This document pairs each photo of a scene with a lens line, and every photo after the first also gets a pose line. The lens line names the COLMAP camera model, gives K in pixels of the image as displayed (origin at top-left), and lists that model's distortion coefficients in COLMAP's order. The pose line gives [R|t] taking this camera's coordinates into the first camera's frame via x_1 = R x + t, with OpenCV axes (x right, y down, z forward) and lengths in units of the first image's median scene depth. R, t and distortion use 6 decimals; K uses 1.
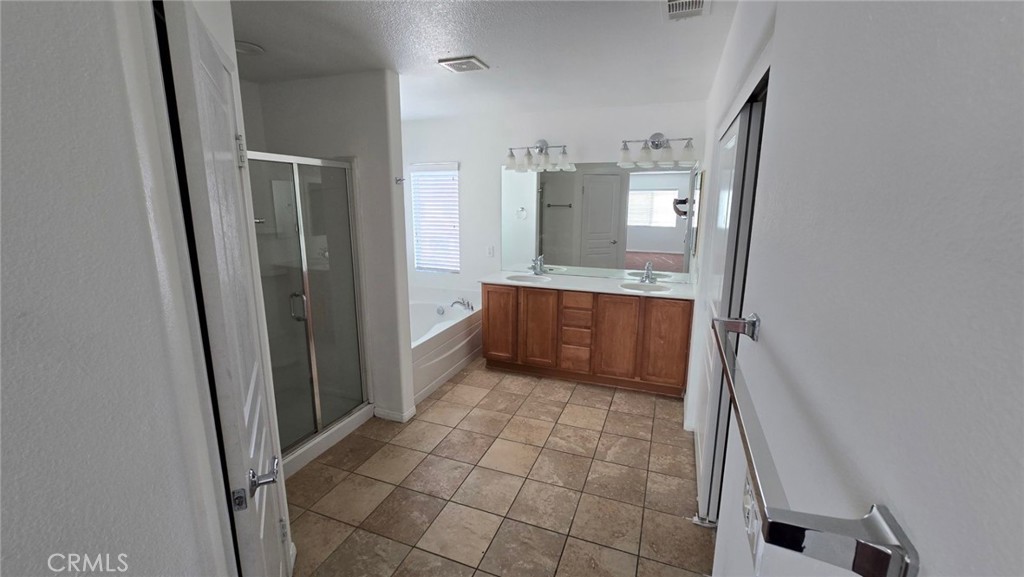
lens RADIAL K [[417.6, 0, 513.1], [0, 417.6, 284.9], [0, 0, 1]] dist [-0.026190, -0.000209]
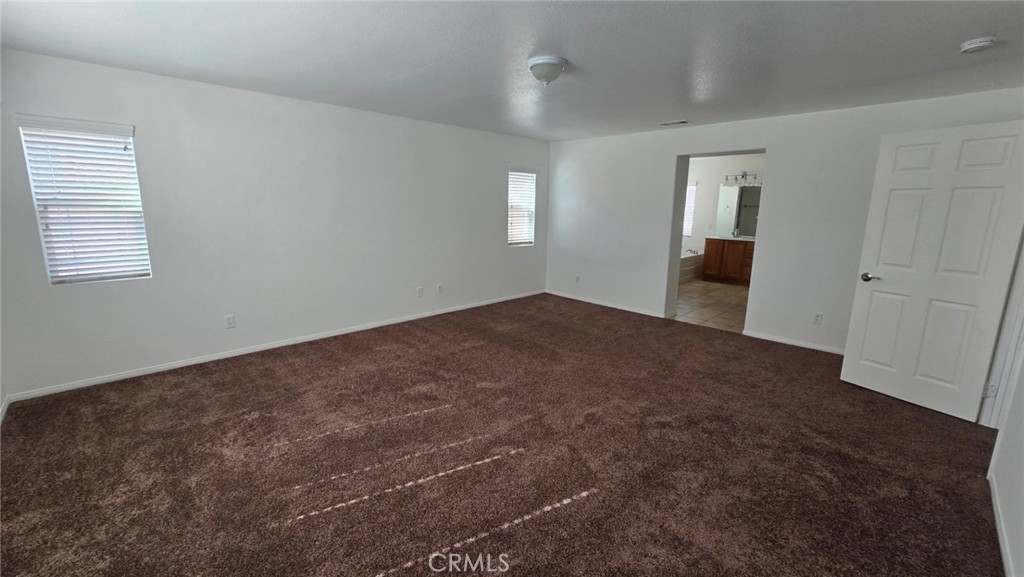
lens RADIAL K [[417.6, 0, 511.3], [0, 417.6, 288.0], [0, 0, 1]] dist [-0.026190, -0.000209]
pose [[0.909584, 0.096976, -0.404045, -0.093935], [-0.097923, 0.995024, 0.018375, 0.296099], [0.403816, 0.022851, 0.914555, -1.305162]]
